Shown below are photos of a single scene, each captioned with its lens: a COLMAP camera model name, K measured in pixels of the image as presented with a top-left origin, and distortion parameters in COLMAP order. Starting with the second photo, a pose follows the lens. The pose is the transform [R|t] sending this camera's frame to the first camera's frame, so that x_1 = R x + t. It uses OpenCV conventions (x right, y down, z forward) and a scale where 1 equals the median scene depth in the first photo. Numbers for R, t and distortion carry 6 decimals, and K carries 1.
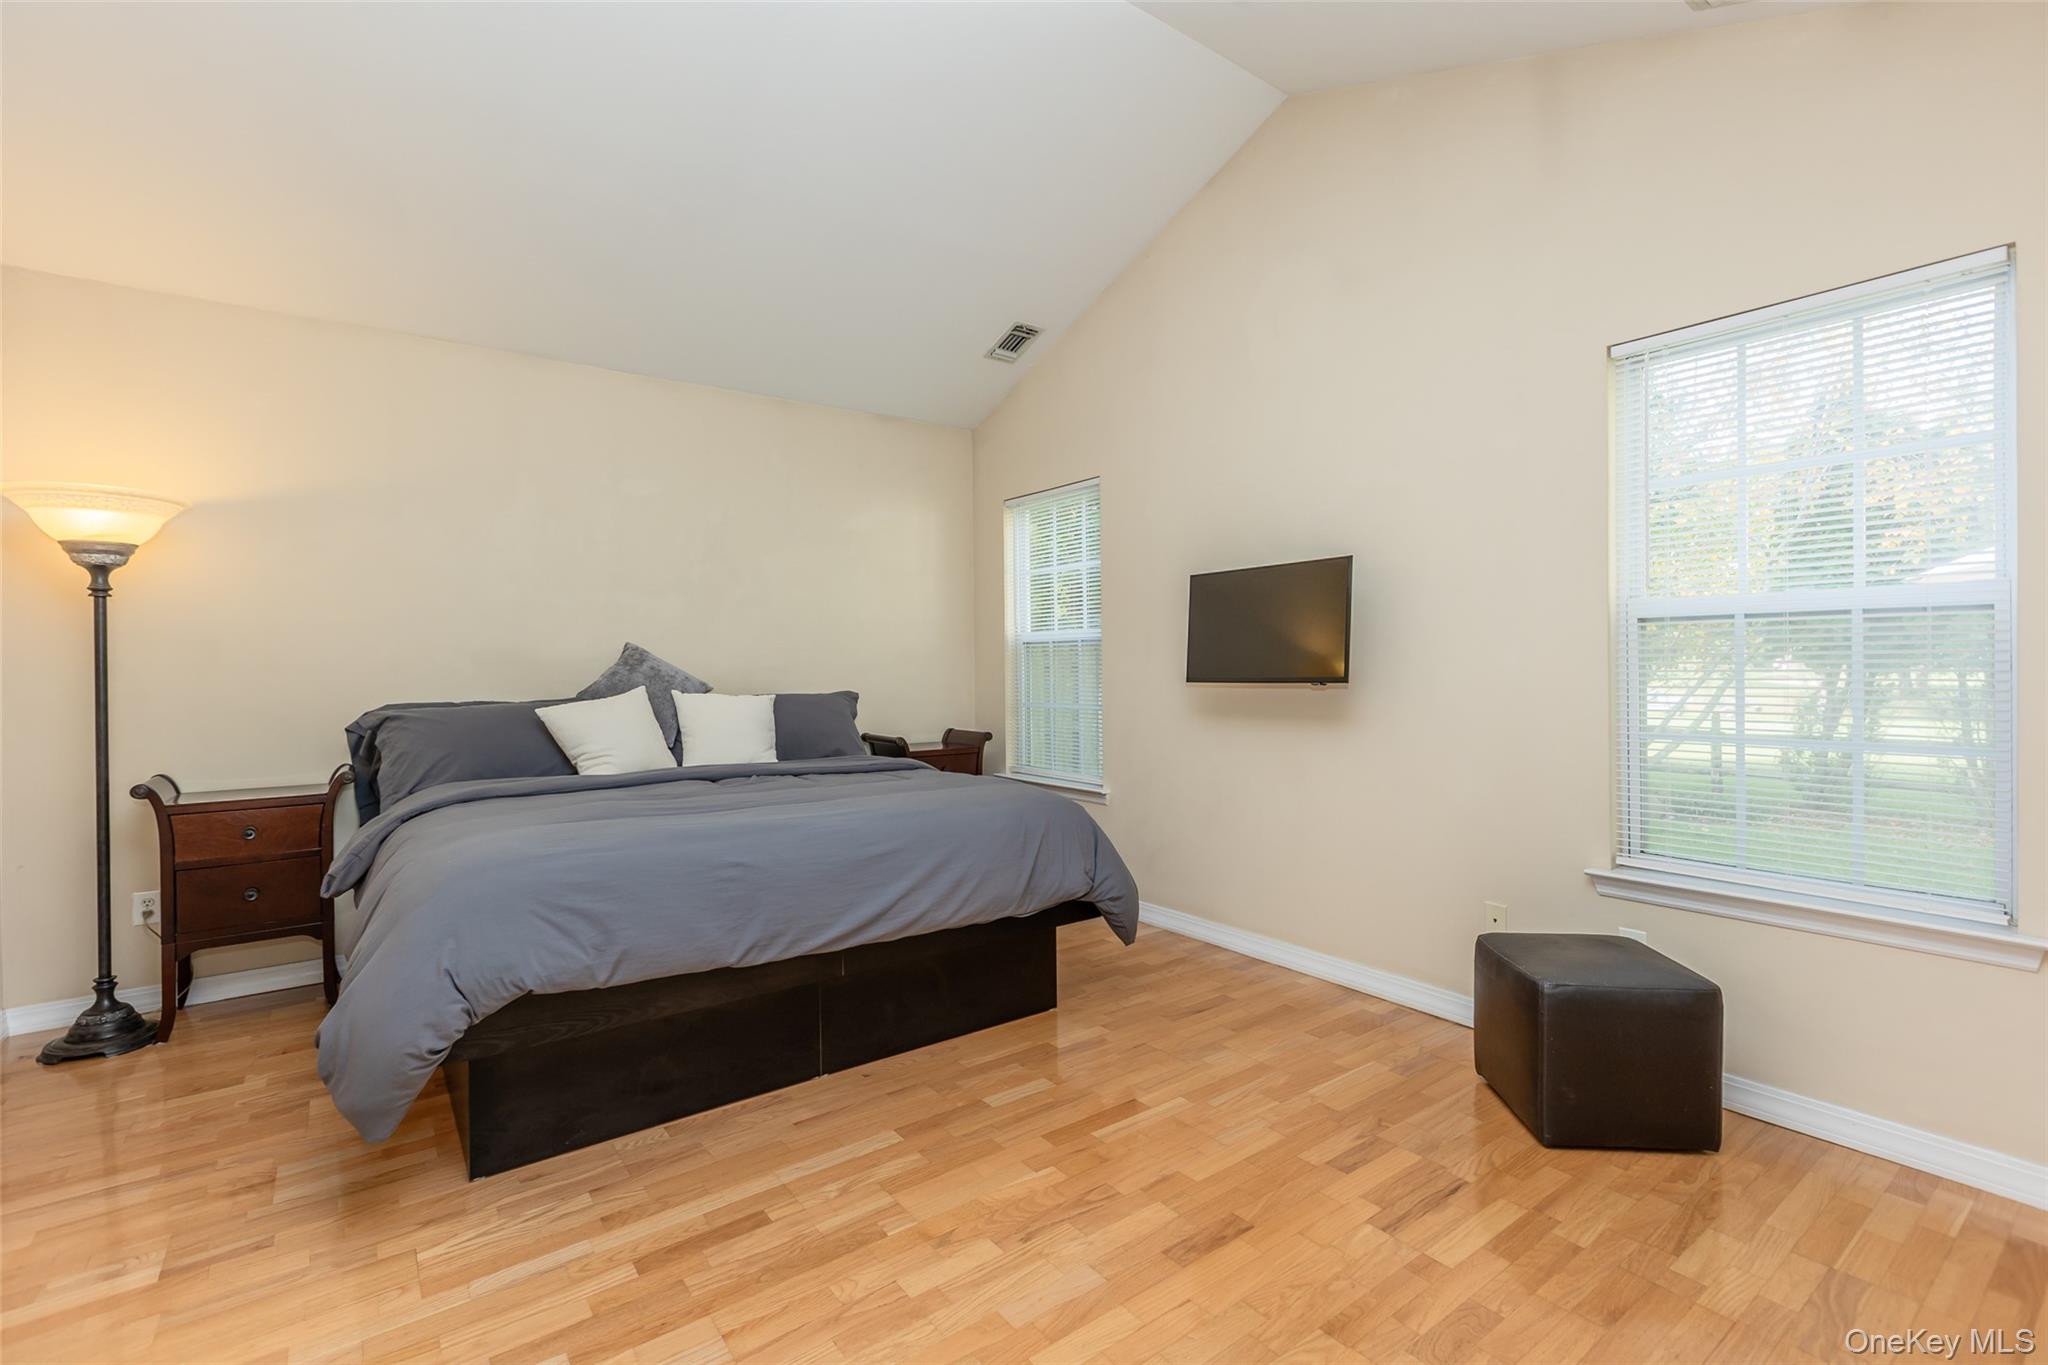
lens RADIAL K [[919.1, 0, 1017.1], [0, 919.1, 673.2], [0, 0, 1]] dist [0.001117, -0.001468]
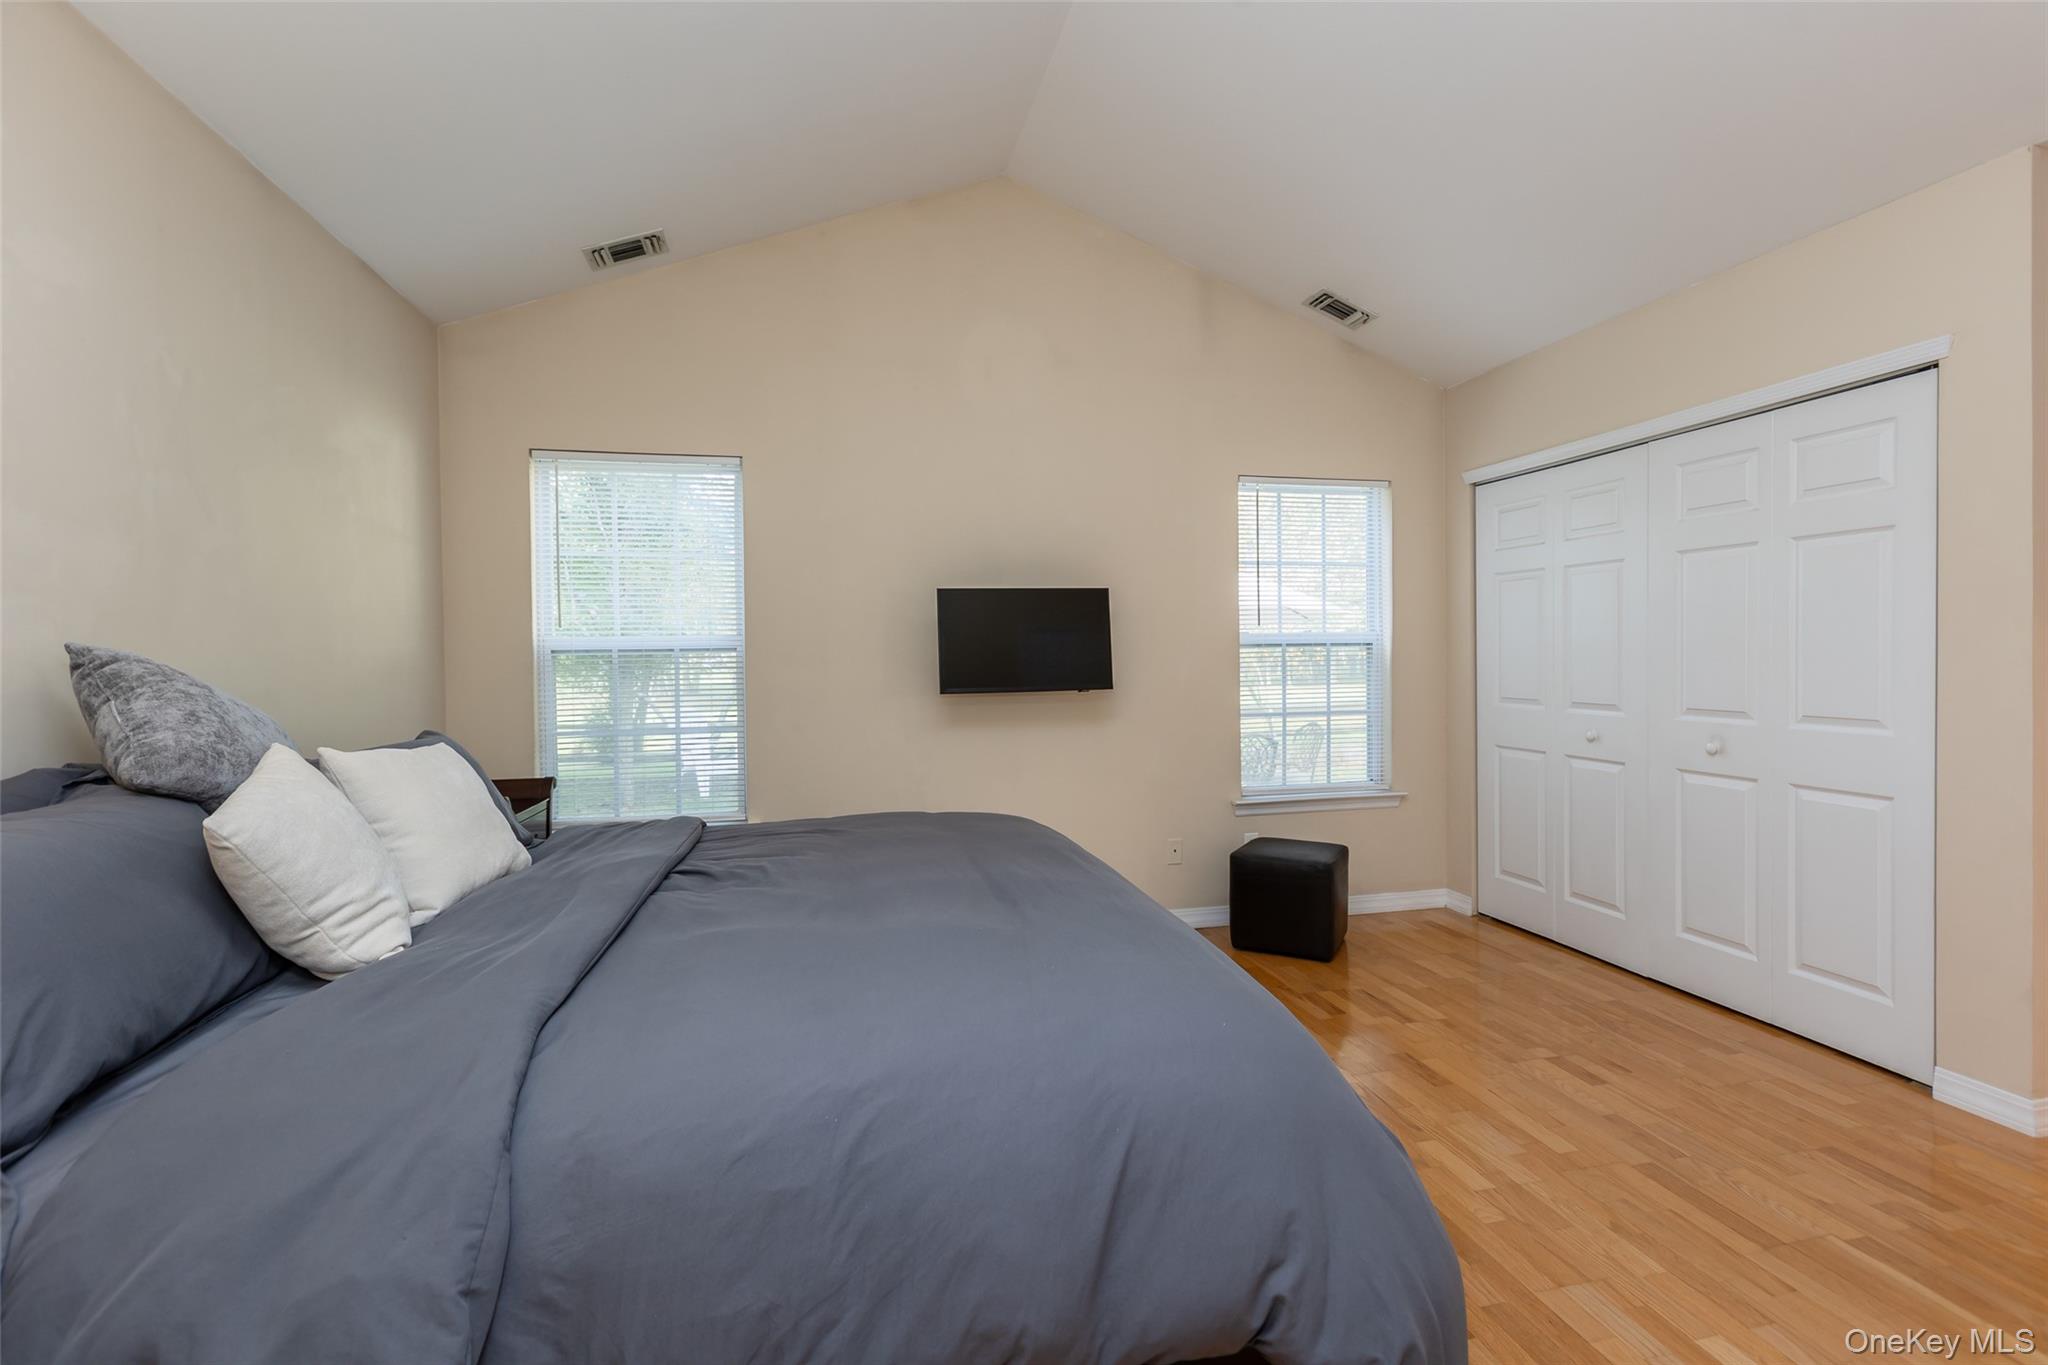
lens RADIAL K [[919.1, 0, 1018.6], [0, 919.1, 685.6], [0, 0, 1]] dist [0.001117, -0.001468]
pose [[0.383897, -0.007424, 0.923346, -1.195249], [0.026587, 0.999642, -0.003016, 0.008917], [-0.922993, 0.025707, 0.383957, 0.899759]]
